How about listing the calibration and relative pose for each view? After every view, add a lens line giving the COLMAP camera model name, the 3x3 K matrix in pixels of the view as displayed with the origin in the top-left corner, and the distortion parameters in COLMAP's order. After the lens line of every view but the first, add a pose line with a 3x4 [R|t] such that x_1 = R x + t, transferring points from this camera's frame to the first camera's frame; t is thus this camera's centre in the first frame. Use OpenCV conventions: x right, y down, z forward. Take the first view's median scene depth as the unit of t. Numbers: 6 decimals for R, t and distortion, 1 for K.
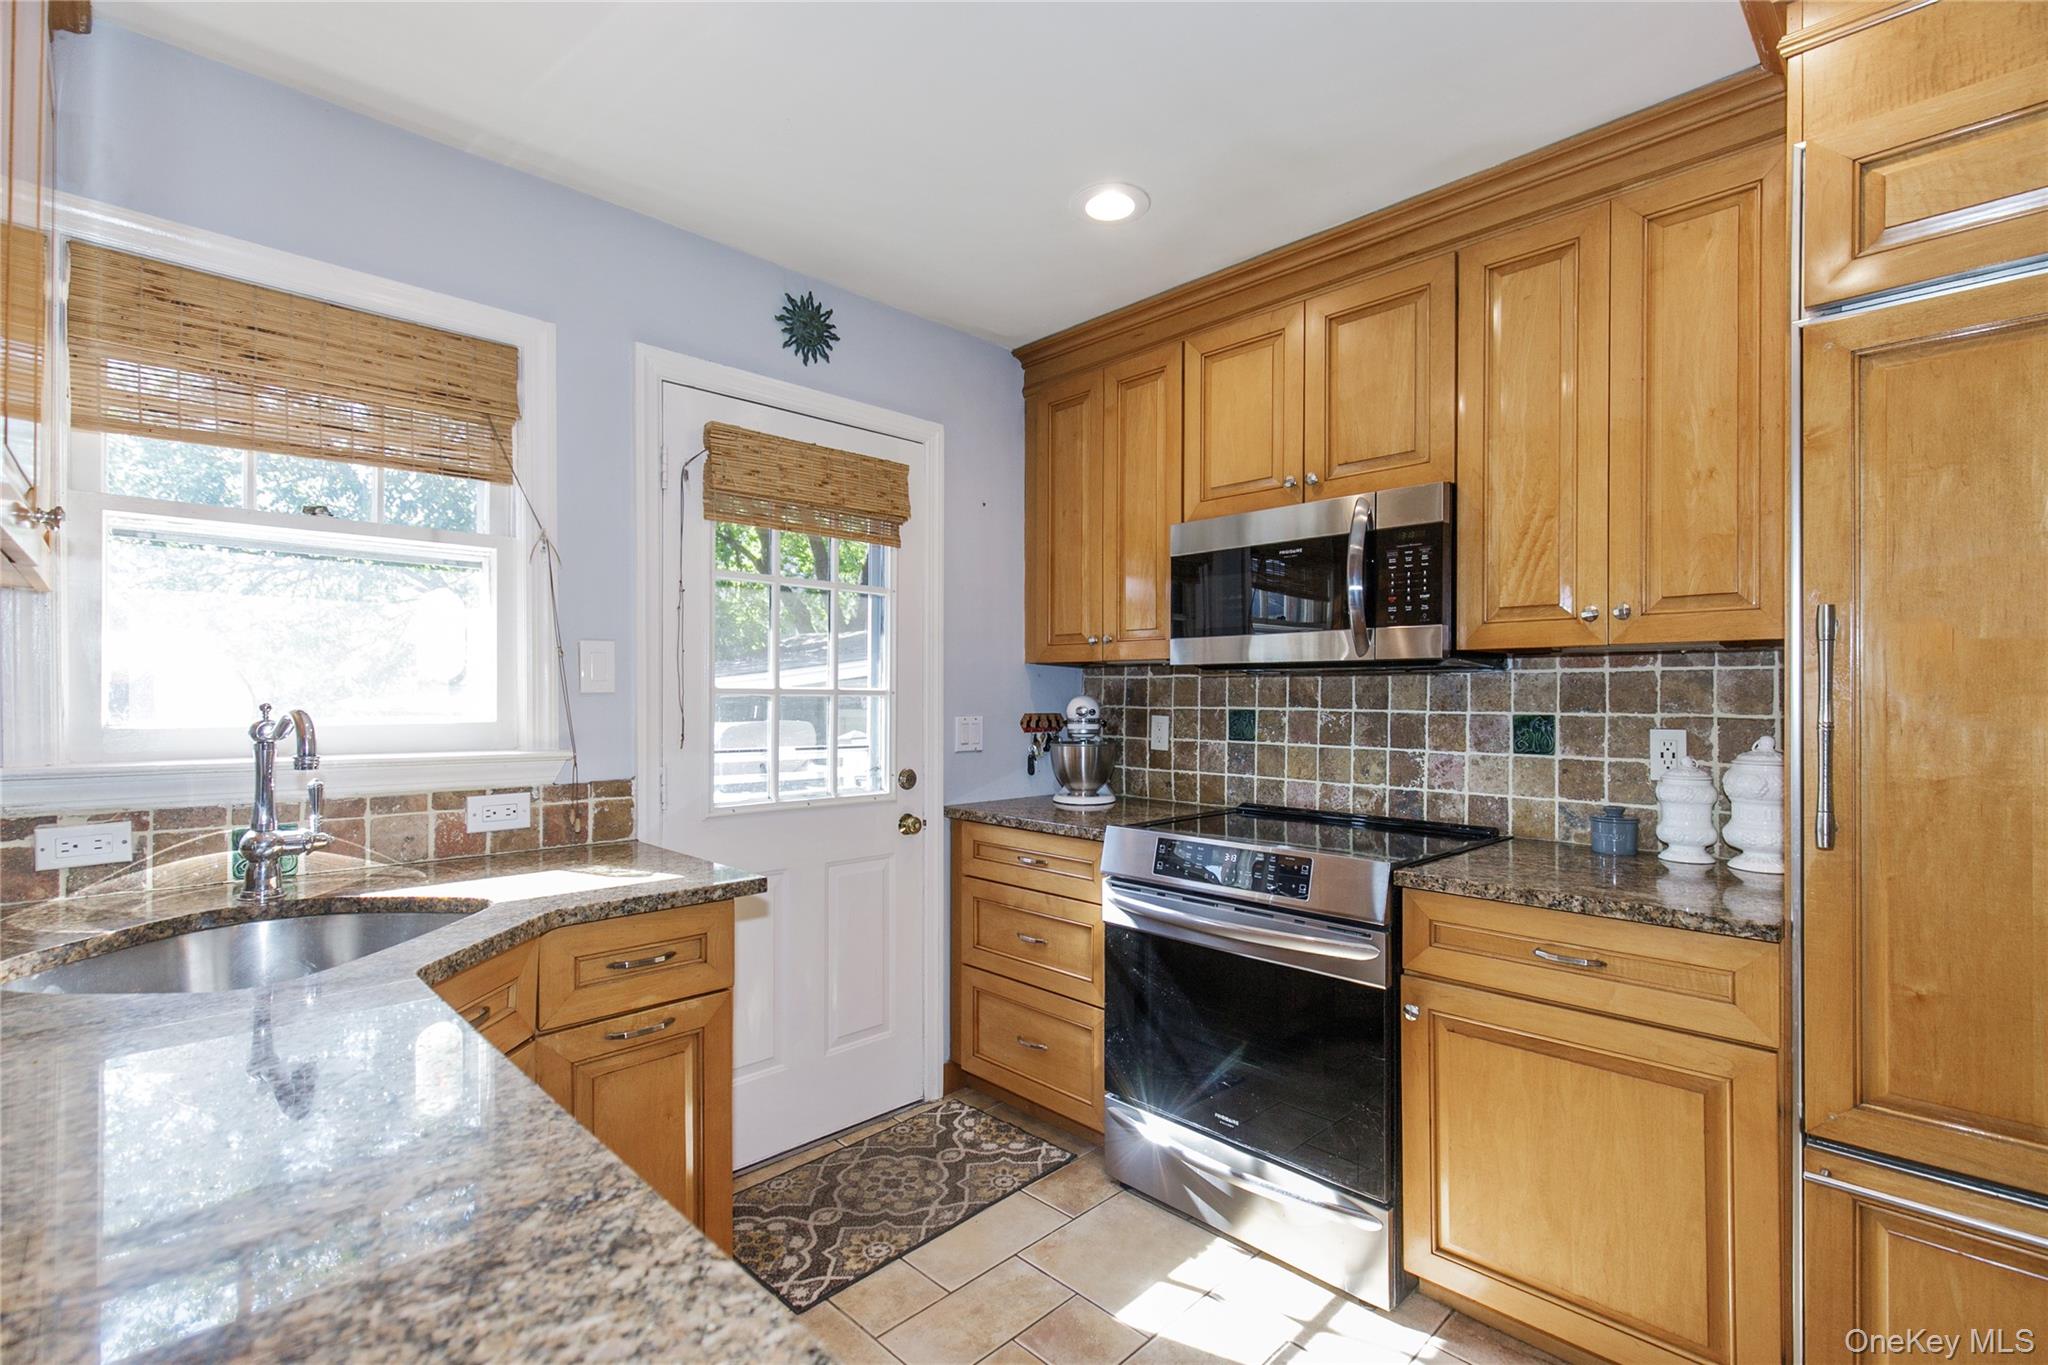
lens RADIAL K [[935.2, 0, 1035.8], [0, 935.2, 692.5], [0, 0, 1]] dist [0.009778, -0.000112]
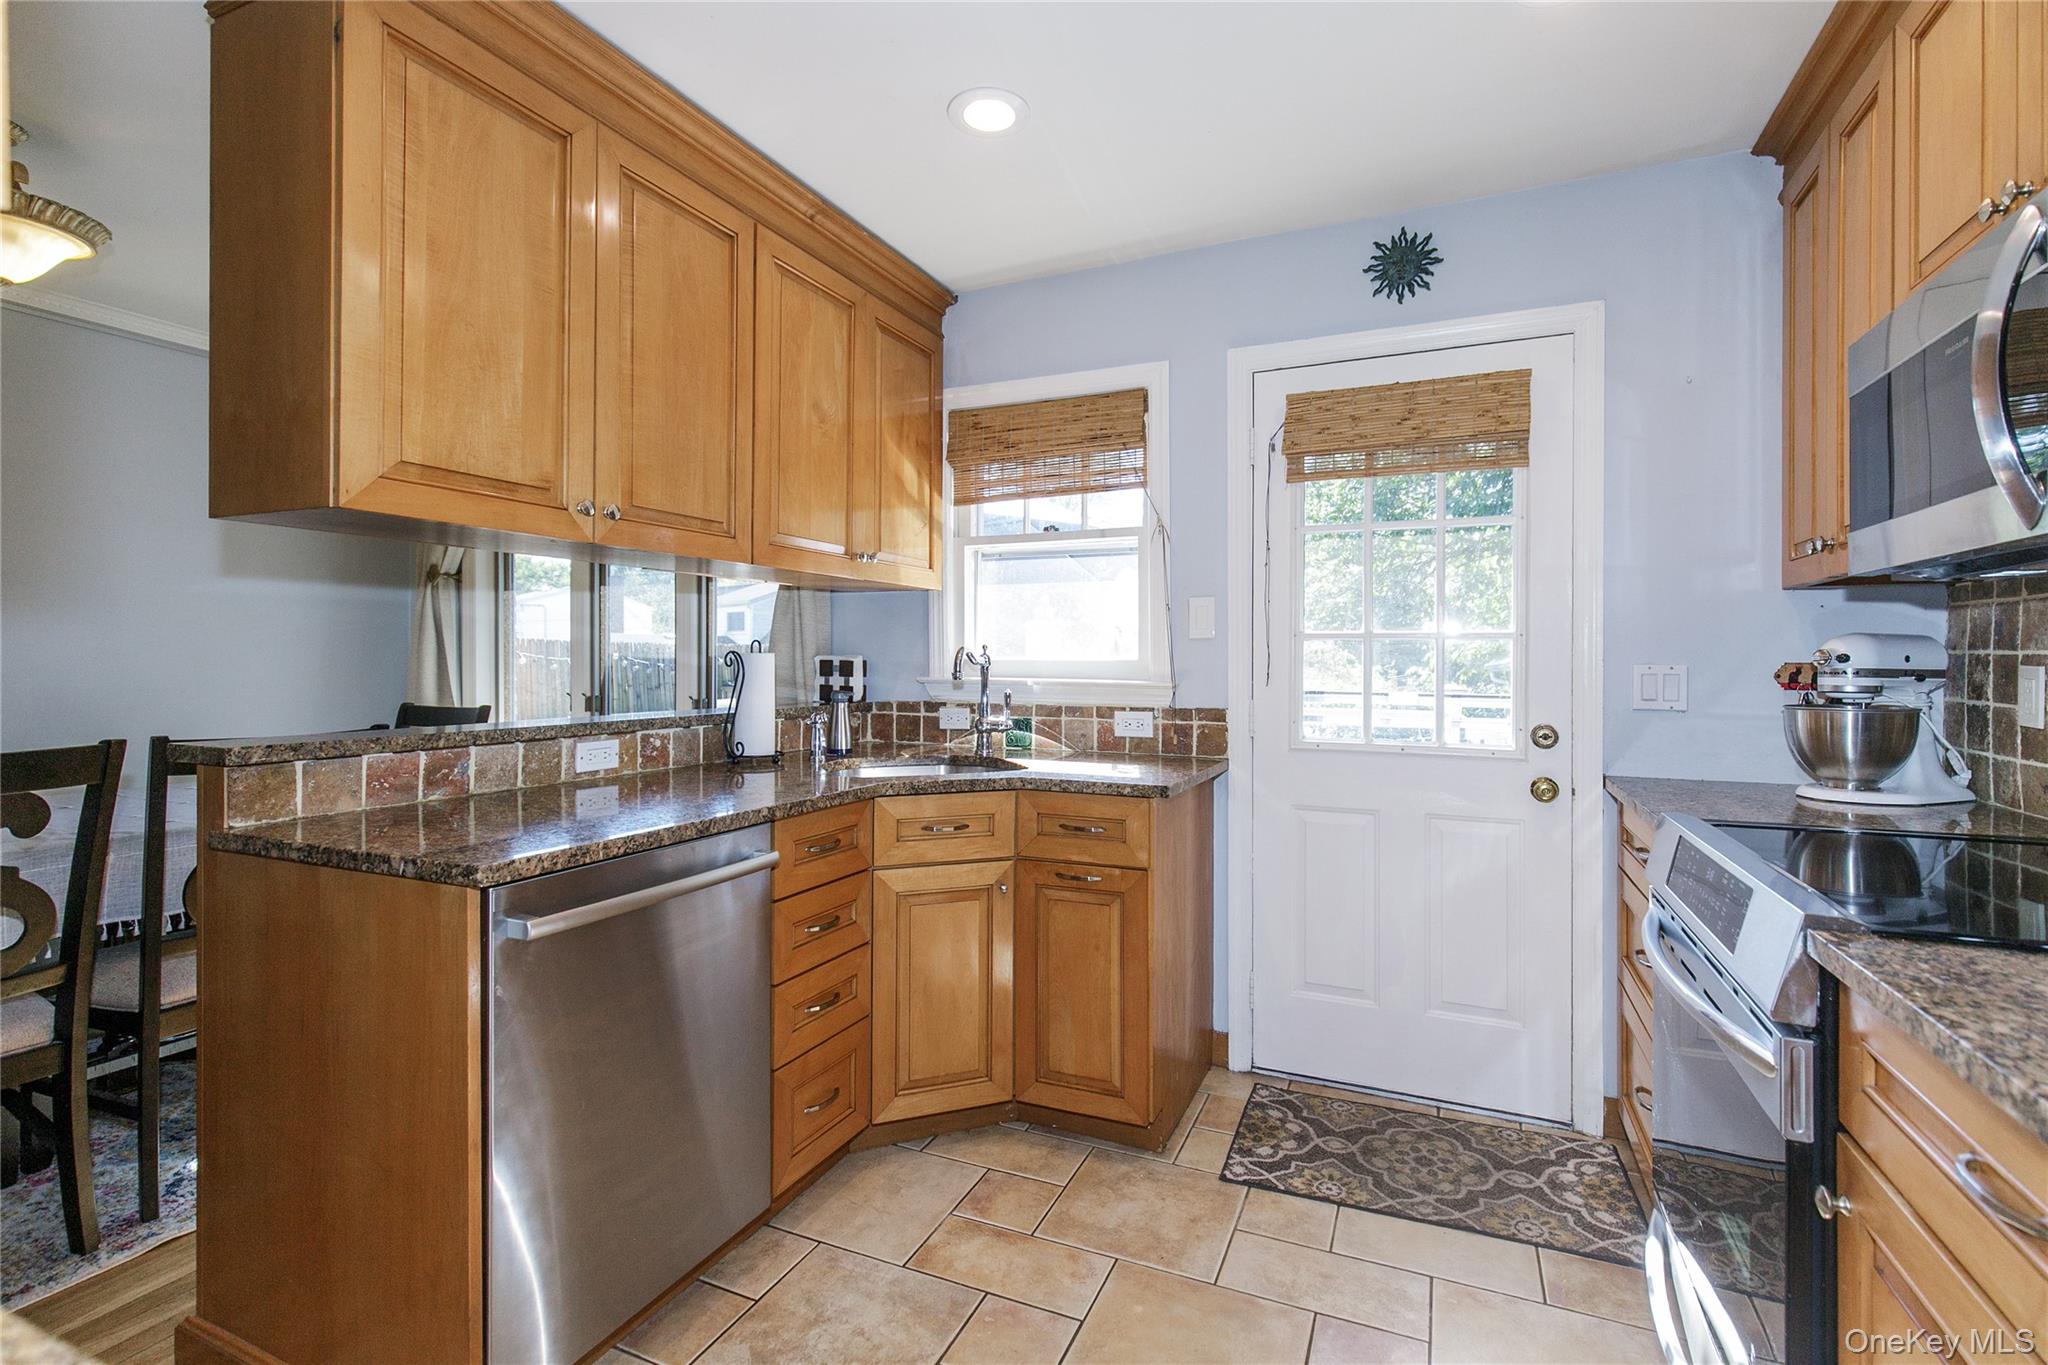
lens RADIAL K [[935.2, 0, 1037.6], [0, 935.2, 662.9], [0, 0, 1]] dist [0.009778, -0.000112]
pose [[0.360666, 0.001885, -0.932693, 0.615293], [-0.000414, 0.999998, 0.001861, 0.030472], [0.932695, -0.000285, 0.360666, 0.328962]]
